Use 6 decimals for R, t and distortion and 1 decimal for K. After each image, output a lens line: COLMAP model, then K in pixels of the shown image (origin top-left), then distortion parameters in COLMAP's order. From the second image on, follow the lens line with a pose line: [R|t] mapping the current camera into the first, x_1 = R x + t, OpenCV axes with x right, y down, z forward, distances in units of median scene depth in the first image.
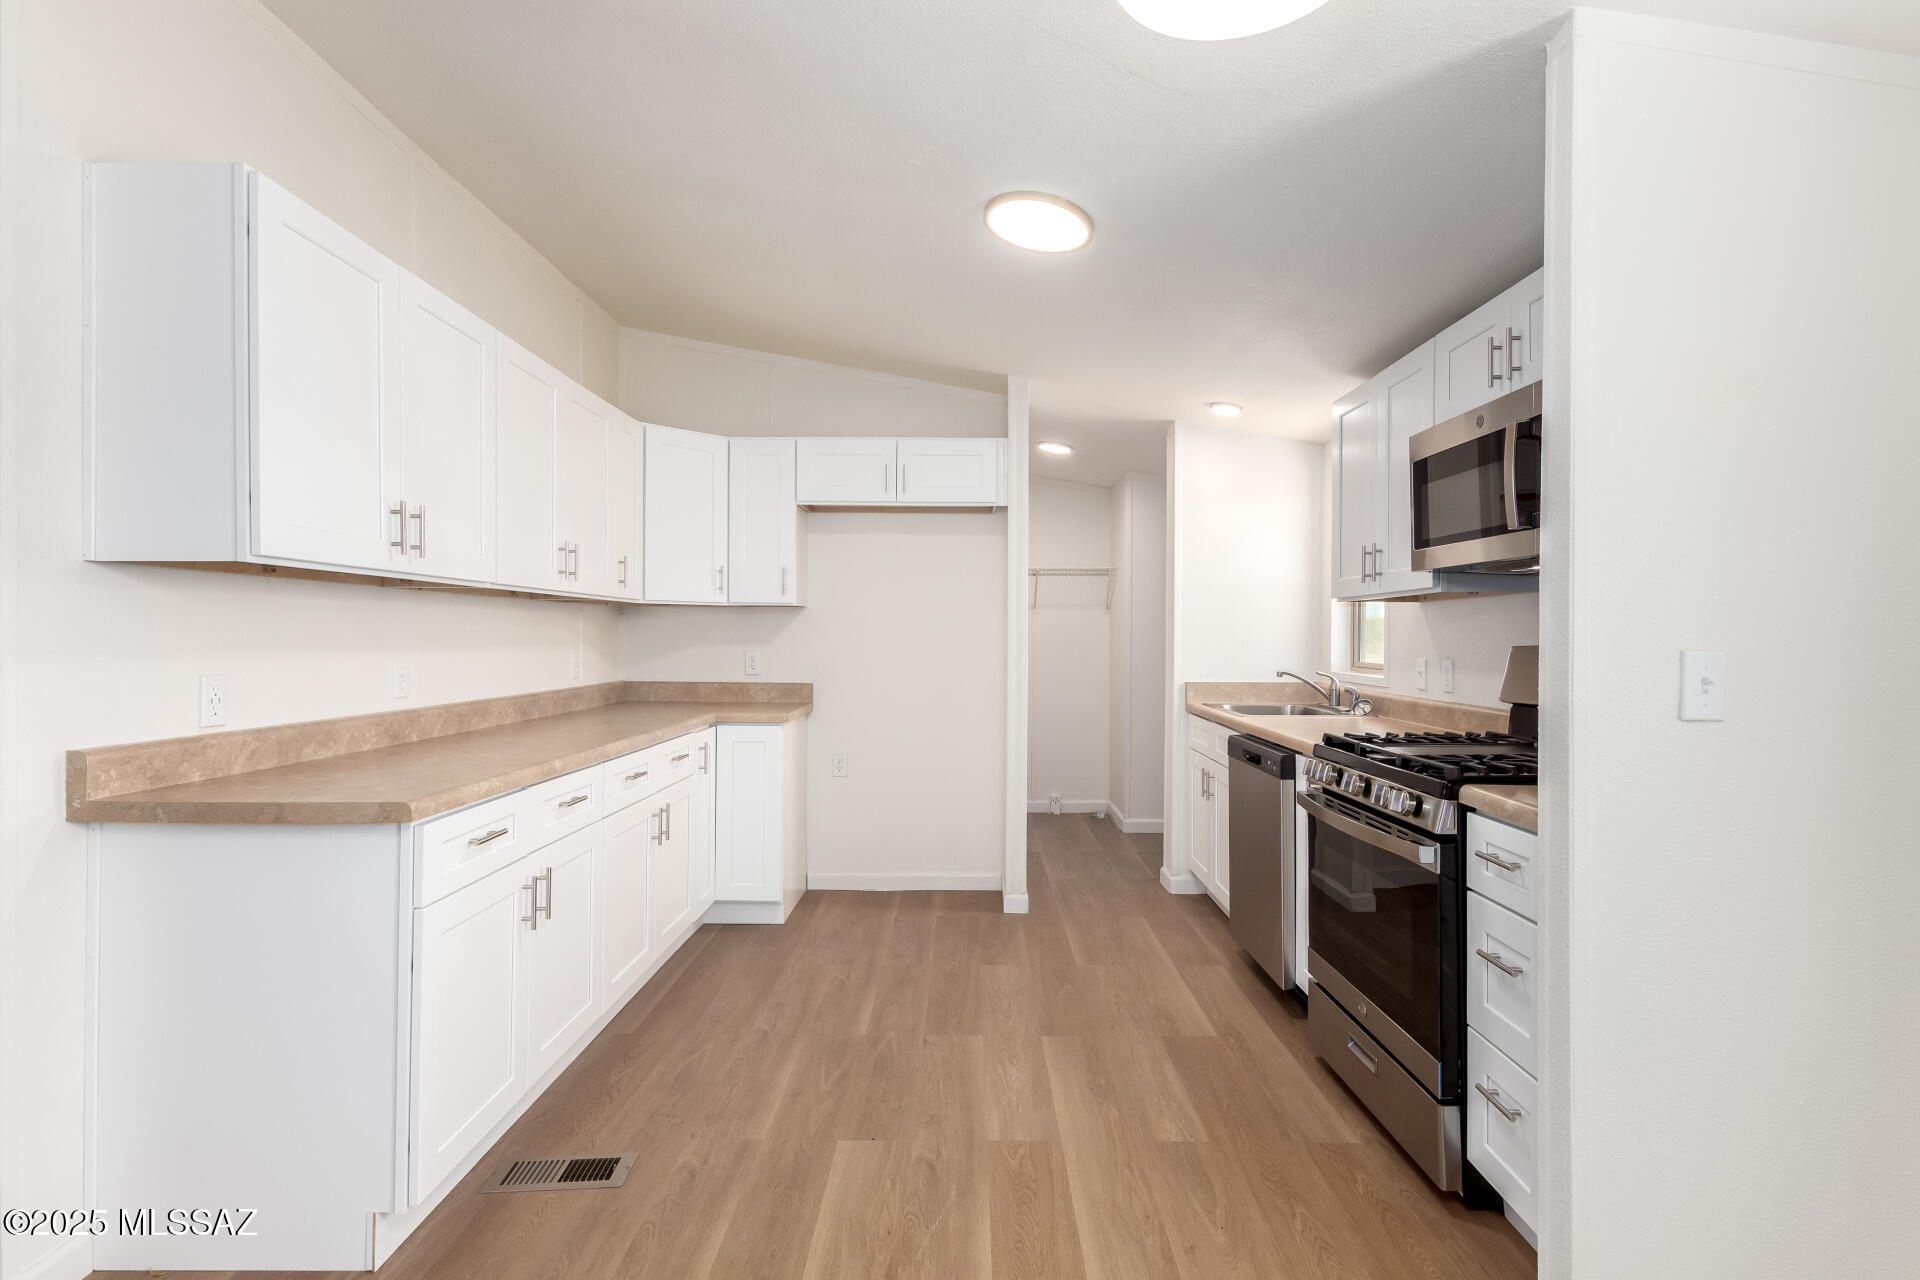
lens RADIAL K [[934.9, 0, 960.6], [0, 934.9, 638.1], [0, 0, 1]] dist [0.014965, -0.000032]
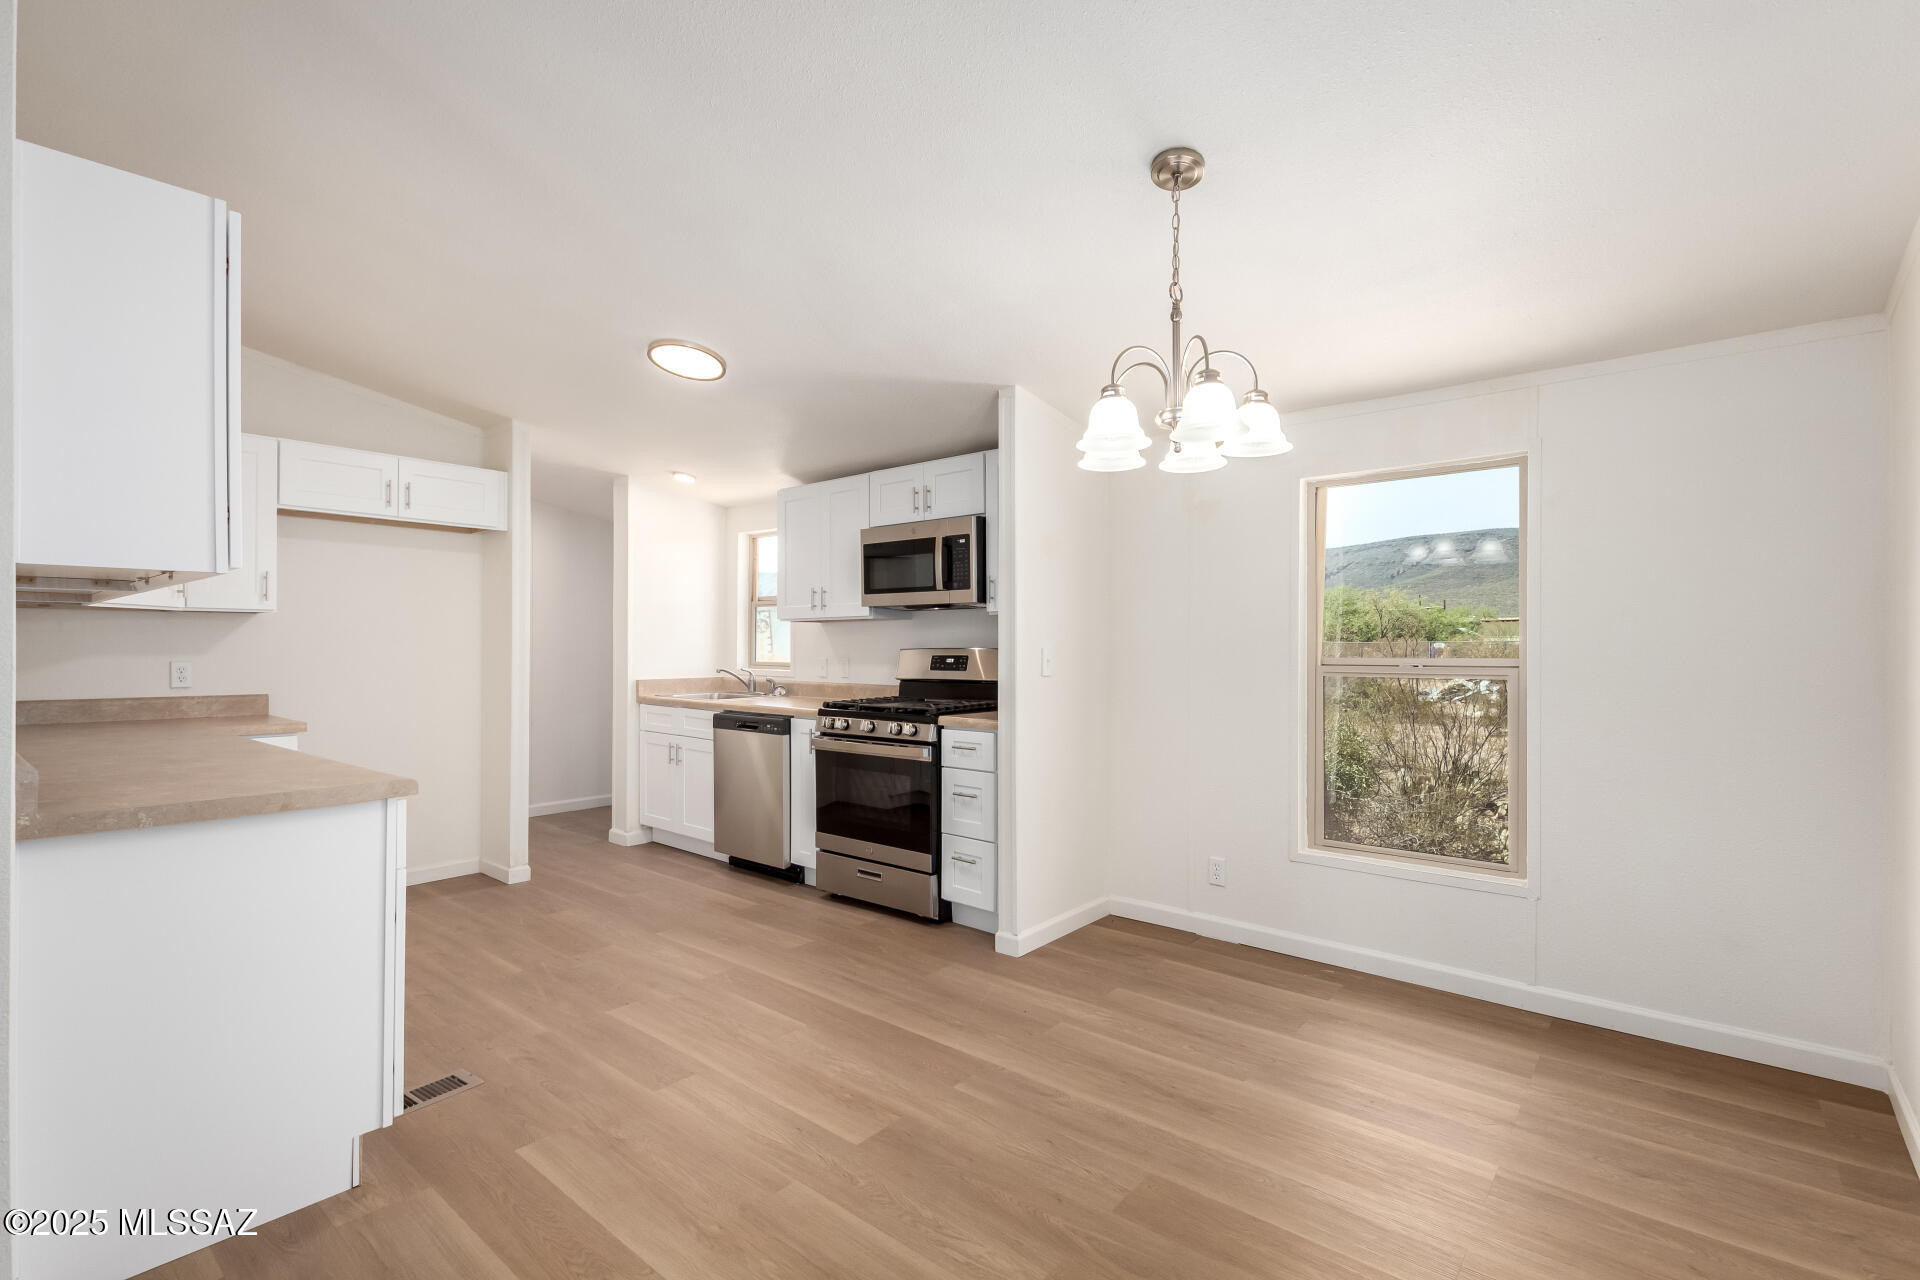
lens RADIAL K [[873.8, 0, 964.2], [0, 873.8, 643.6], [0, 0, 1]] dist [0.012562, -0.005572]
pose [[0.634931, -0.000770, 0.772569, -0.648301], [0.004147, 0.999988, -0.002411, 0.002979], [-0.772558, 0.004734, 0.634927, -0.179056]]
